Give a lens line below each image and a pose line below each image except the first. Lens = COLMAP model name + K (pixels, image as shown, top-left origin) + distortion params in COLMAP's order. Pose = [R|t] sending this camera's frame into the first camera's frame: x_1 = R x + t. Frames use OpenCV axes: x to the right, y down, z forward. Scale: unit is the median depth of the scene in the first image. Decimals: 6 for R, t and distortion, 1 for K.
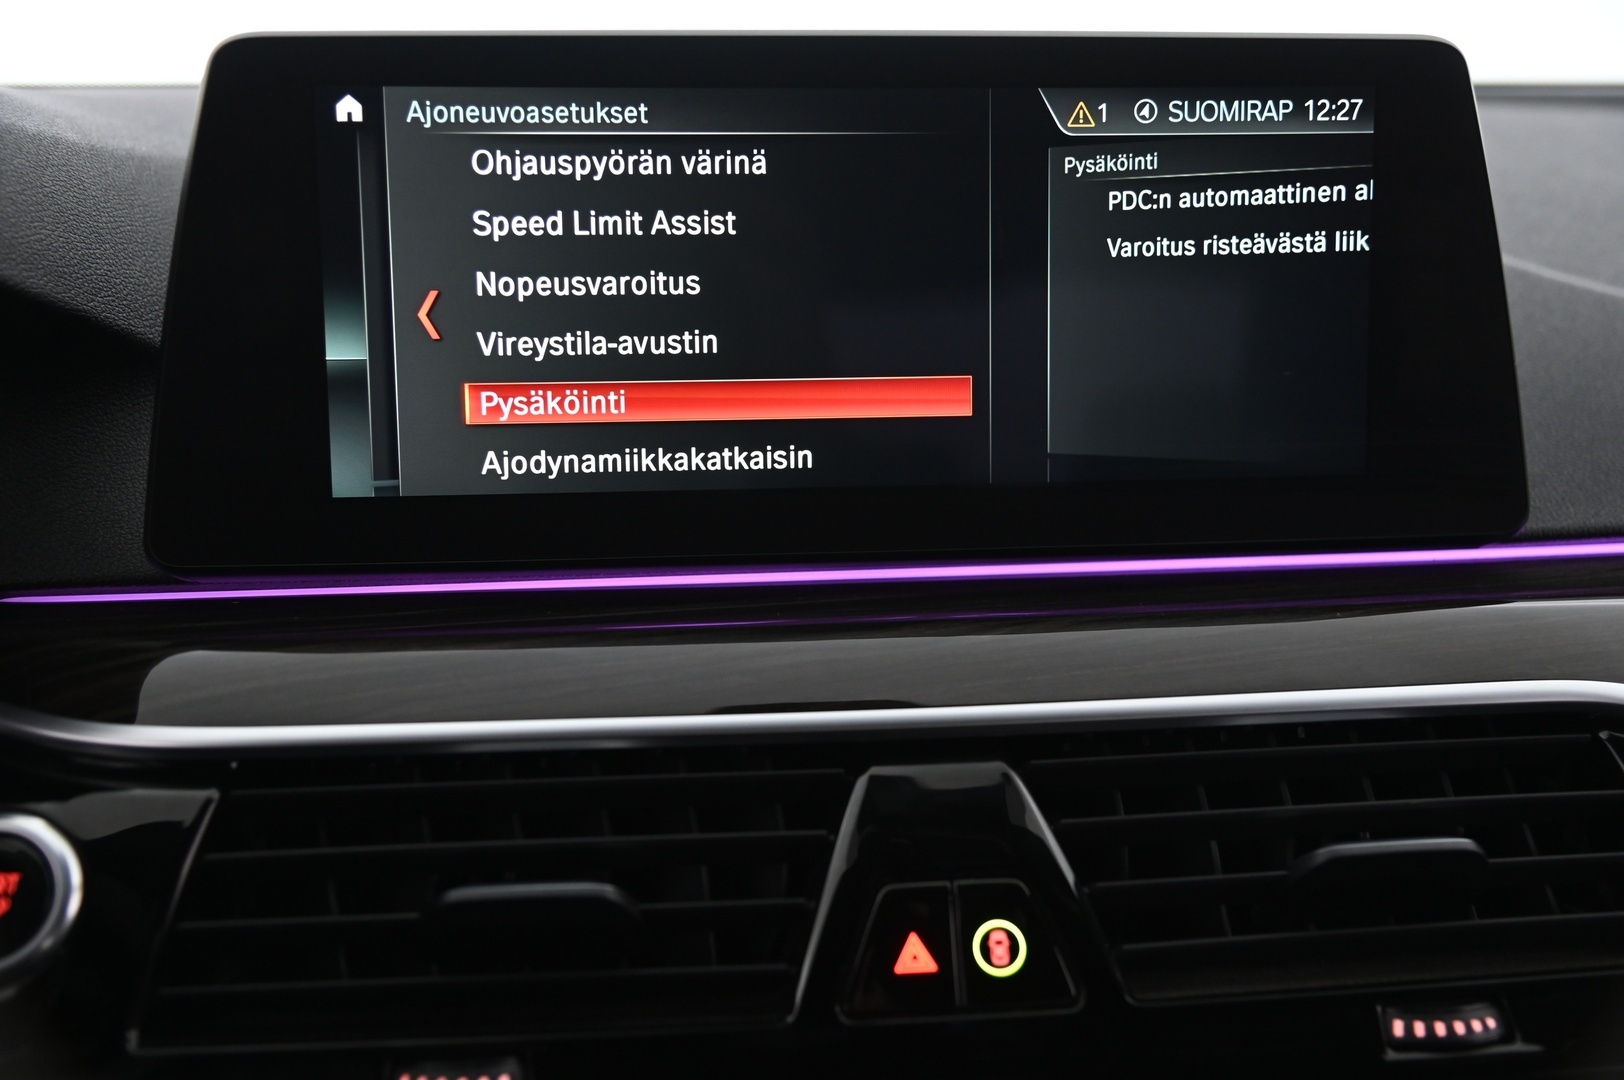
lens RADIAL K [[2043.0, 0, 814.2], [0, 2043.0, 473.0], [0, 0, 1]] dist [0.073936, 0.007131]
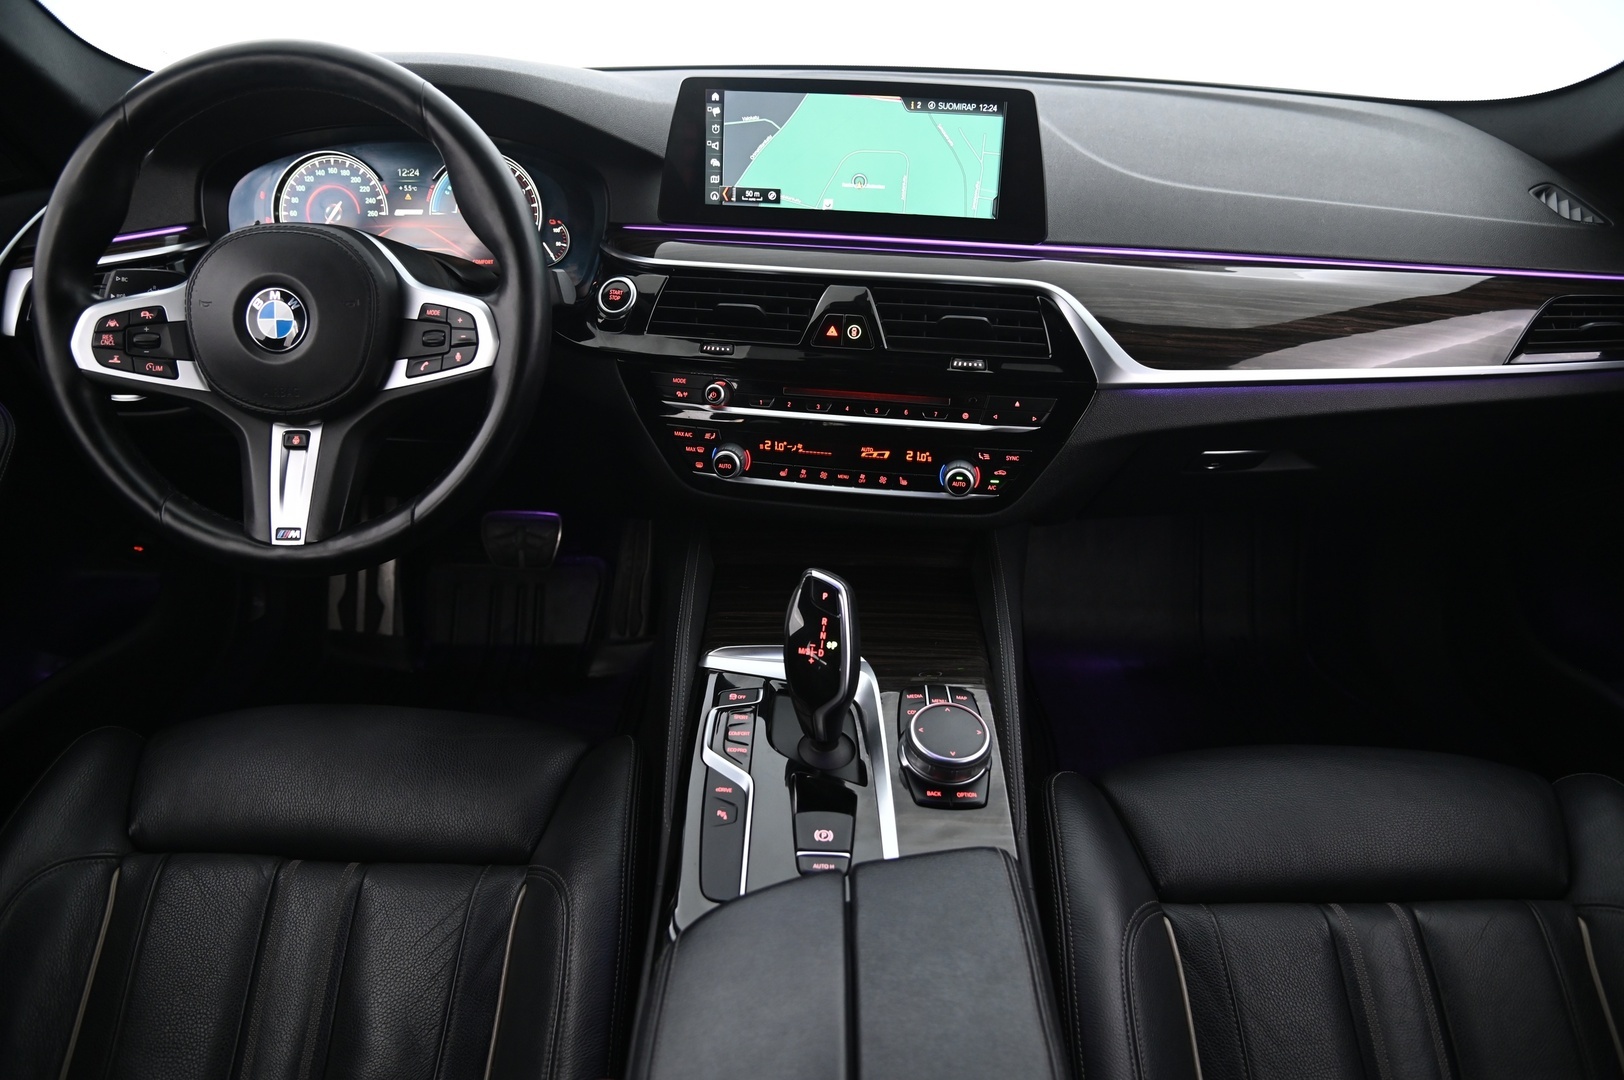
lens RADIAL K [[1078.6, 0, 812.0], [0, 1078.6, 540.0], [0, 0, 1]] dist [-0.133867, 0.096769]
pose [[0.963532, 0.138956, -0.228687, 0.515803], [-0.074426, 0.960045, 0.269767, 0.066629], [0.257035, -0.242909, 0.935376, -0.978595]]
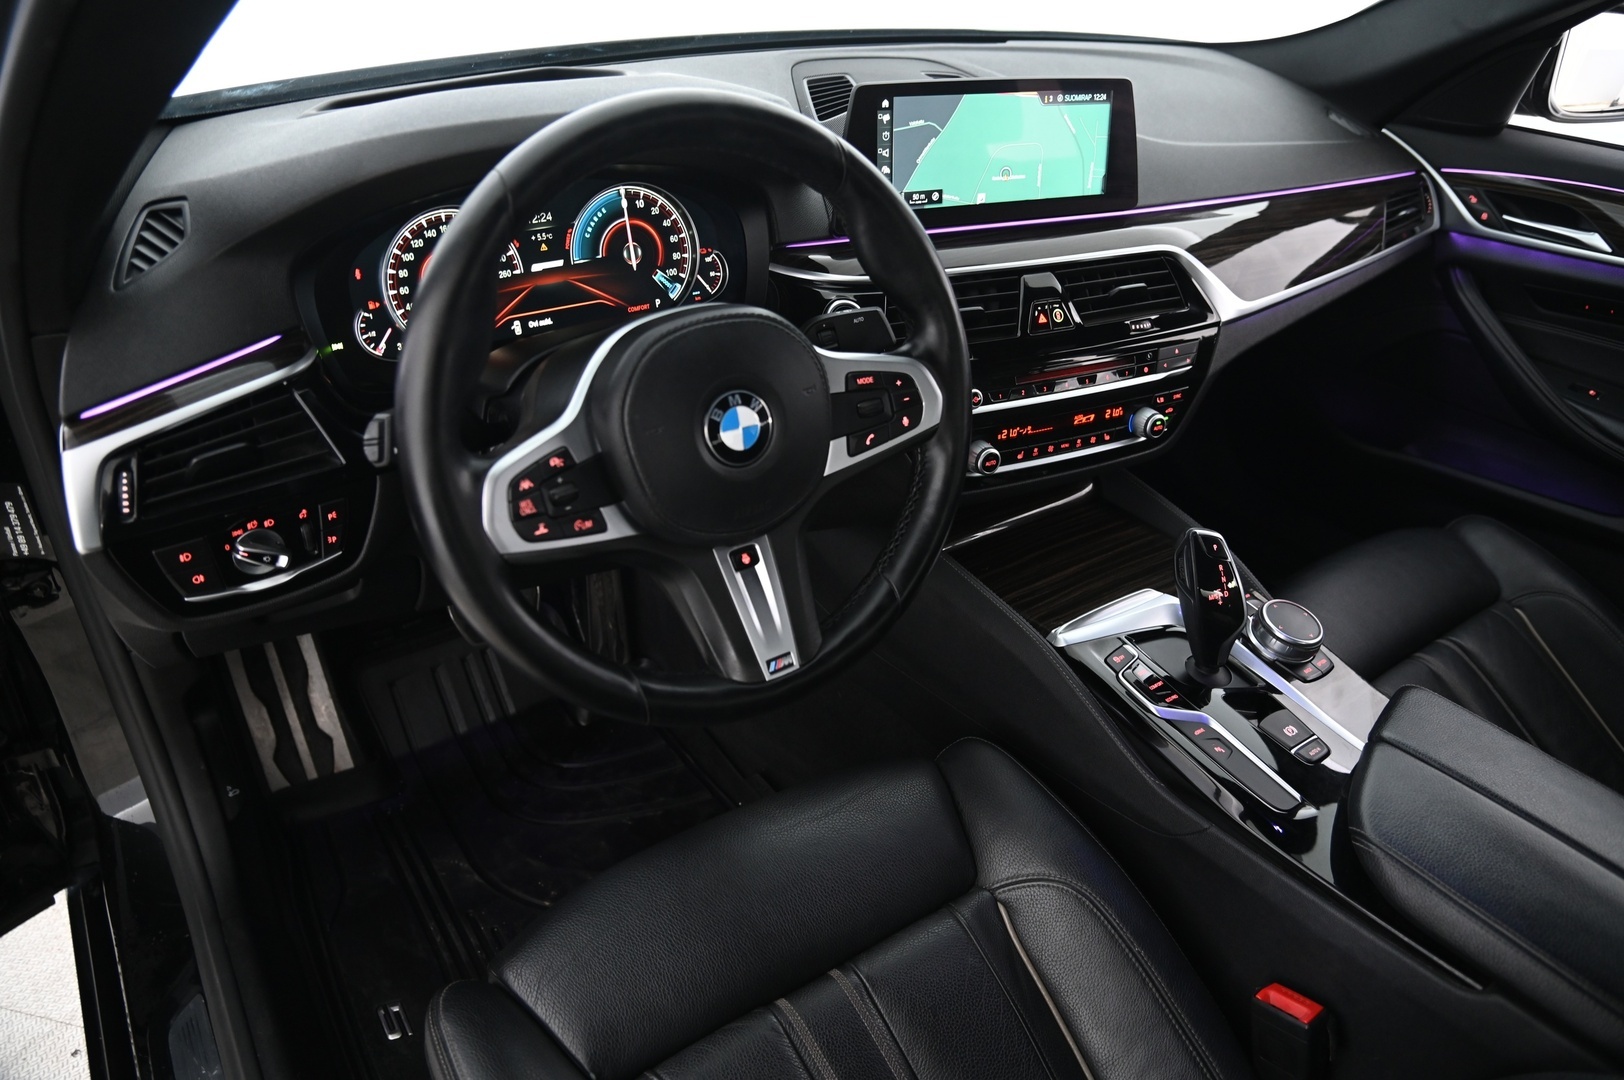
lens RADIAL K [[1078.6, 0, 812.0], [0, 1078.6, 540.0], [0, 0, 1]] dist [-0.133867, 0.096769]
pose [[0.944089, -0.145379, 0.295906, -1.082047], [0.035884, 0.937507, 0.346112, -0.111855], [-0.327731, -0.316142, 0.890307, -0.920332]]
